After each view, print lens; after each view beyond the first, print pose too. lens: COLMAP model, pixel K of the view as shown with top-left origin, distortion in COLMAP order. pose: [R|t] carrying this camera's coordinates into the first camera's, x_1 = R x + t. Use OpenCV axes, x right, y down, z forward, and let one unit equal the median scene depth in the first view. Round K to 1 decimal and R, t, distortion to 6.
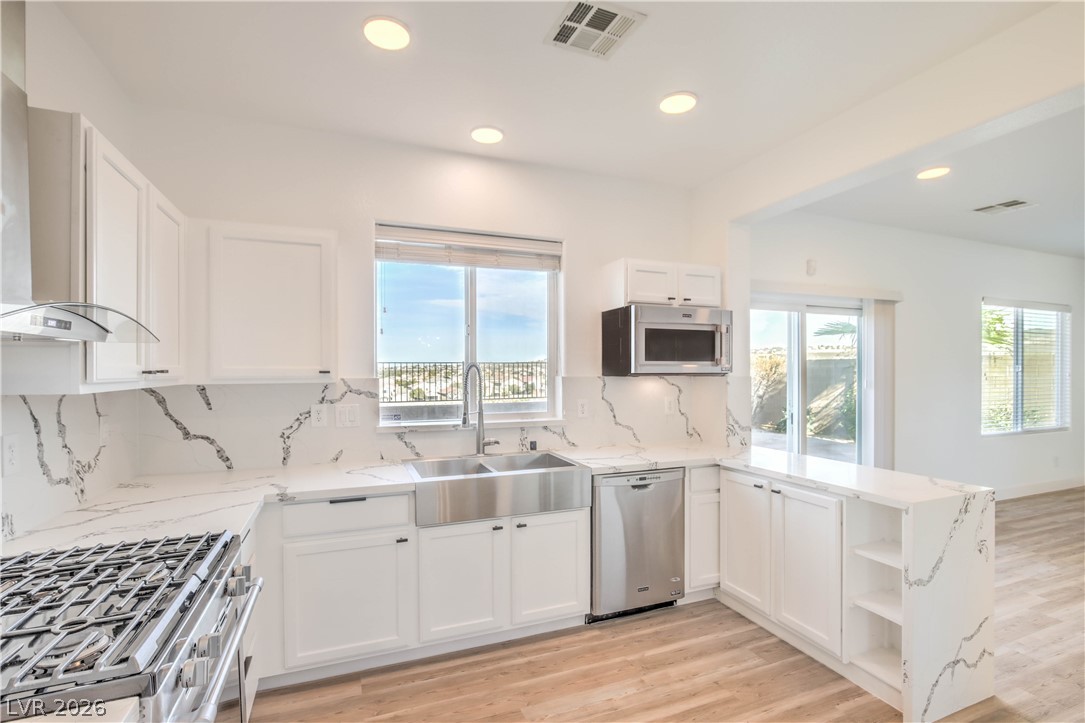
lens RADIAL K [[506.0, 0, 540.0], [0, 506.0, 375.0], [0, 0, 1]] dist [-0.011430, 0.000263]
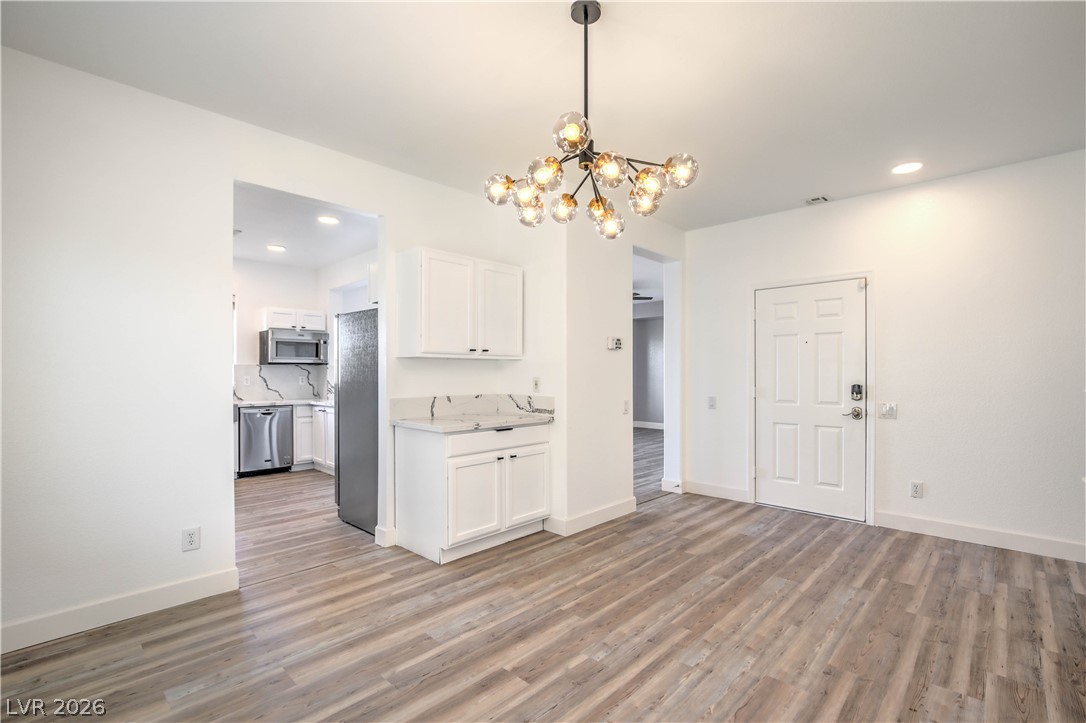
lens RADIAL K [[494.5, 0, 541.0], [0, 494.5, 375.4], [0, 0, 1]] dist [-0.028029, 0.005946]
pose [[0.916707, -0.003165, 0.399548, 0.393165], [0.003425, 0.999994, 0.000063, 0.052842], [-0.399546, 0.001311, 0.916712, -1.276769]]
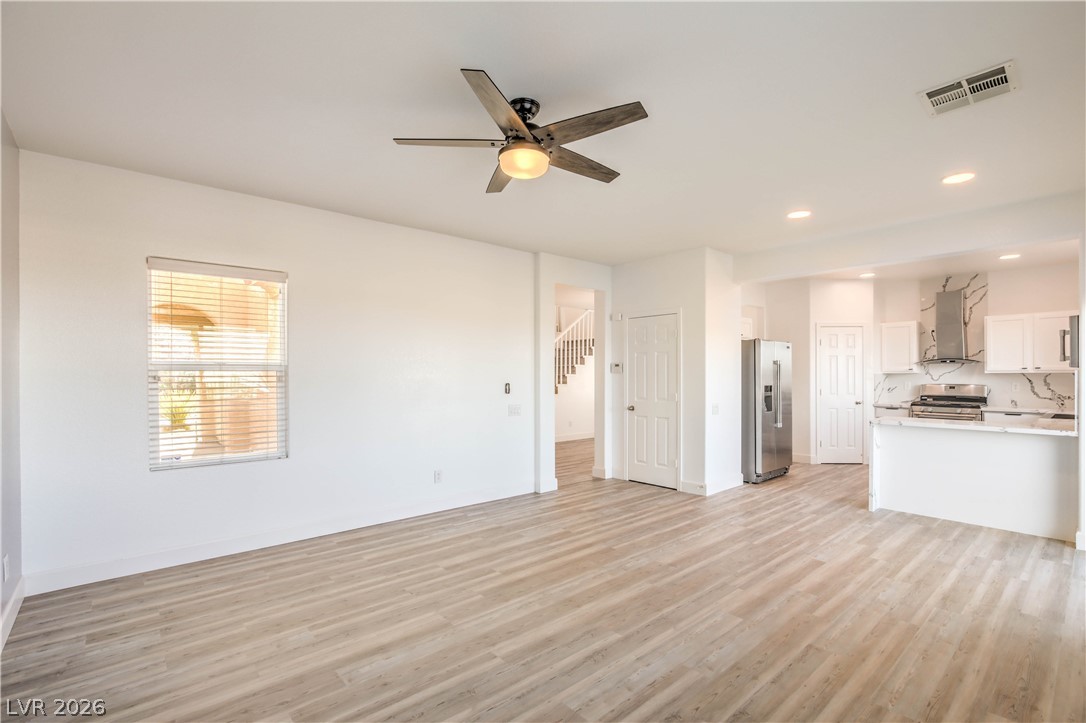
lens RADIAL K [[494.5, 0, 541.0], [0, 494.5, 375.4], [0, 0, 1]] dist [-0.028029, 0.005946]
pose [[-0.947275, 0.005503, -0.320375, 2.067225], [0.002385, 0.999946, 0.010126, 0.001023], [0.320414, 0.008828, -0.947237, 1.787559]]
